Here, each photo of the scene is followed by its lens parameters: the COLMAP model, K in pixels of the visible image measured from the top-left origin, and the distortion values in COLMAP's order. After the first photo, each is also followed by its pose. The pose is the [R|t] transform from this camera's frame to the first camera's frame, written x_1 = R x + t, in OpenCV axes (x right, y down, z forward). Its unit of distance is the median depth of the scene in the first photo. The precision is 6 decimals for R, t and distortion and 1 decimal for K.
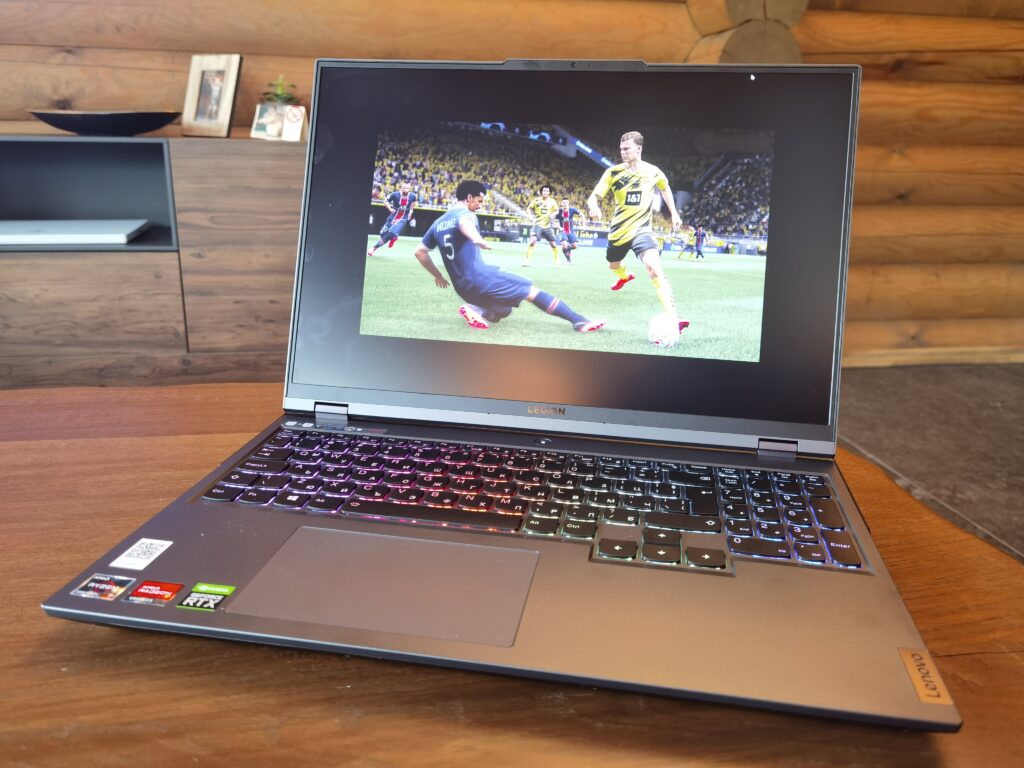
lens RADIAL K [[828.8, 0, 512.0], [0, 828.8, 384.0], [0, 0, 1]] dist [0.036585, -0.060076]
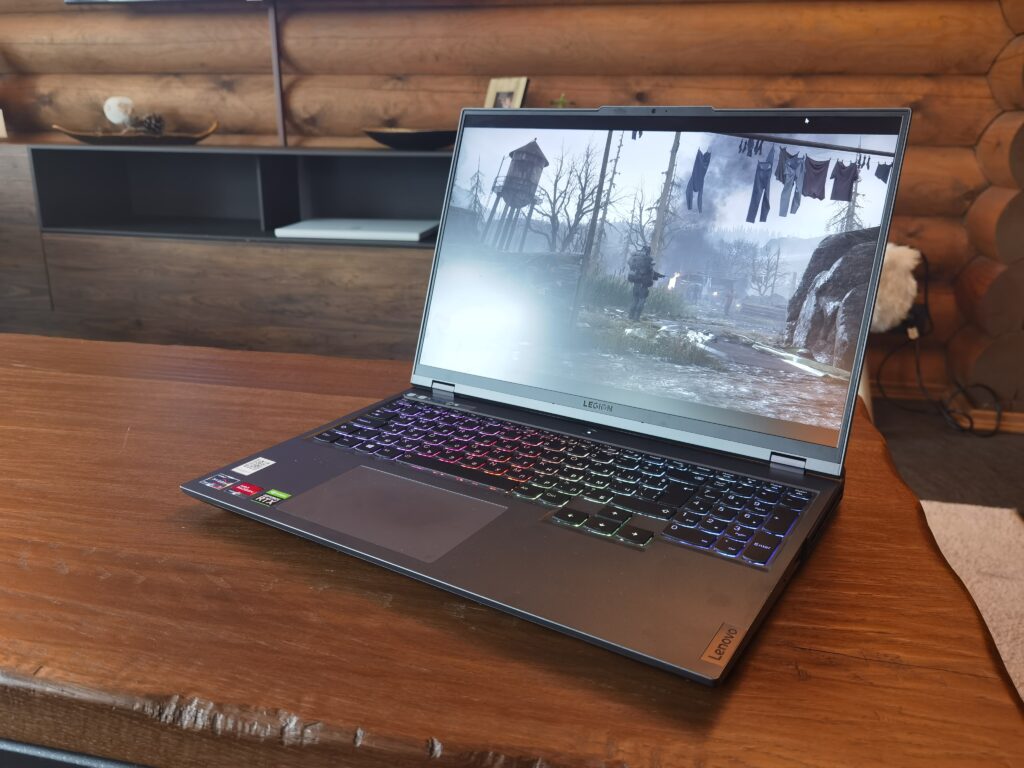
lens RADIAL K [[828.3, 0, 512.0], [0, 828.3, 384.0], [0, 0, 1]] dist [0.010122, -0.004374]
pose [[0.923529, 0.100775, -0.370052, 0.349733], [-0.100449, 0.994737, 0.020205, -0.010485], [0.370141, 0.018511, 0.928791, -0.132038]]
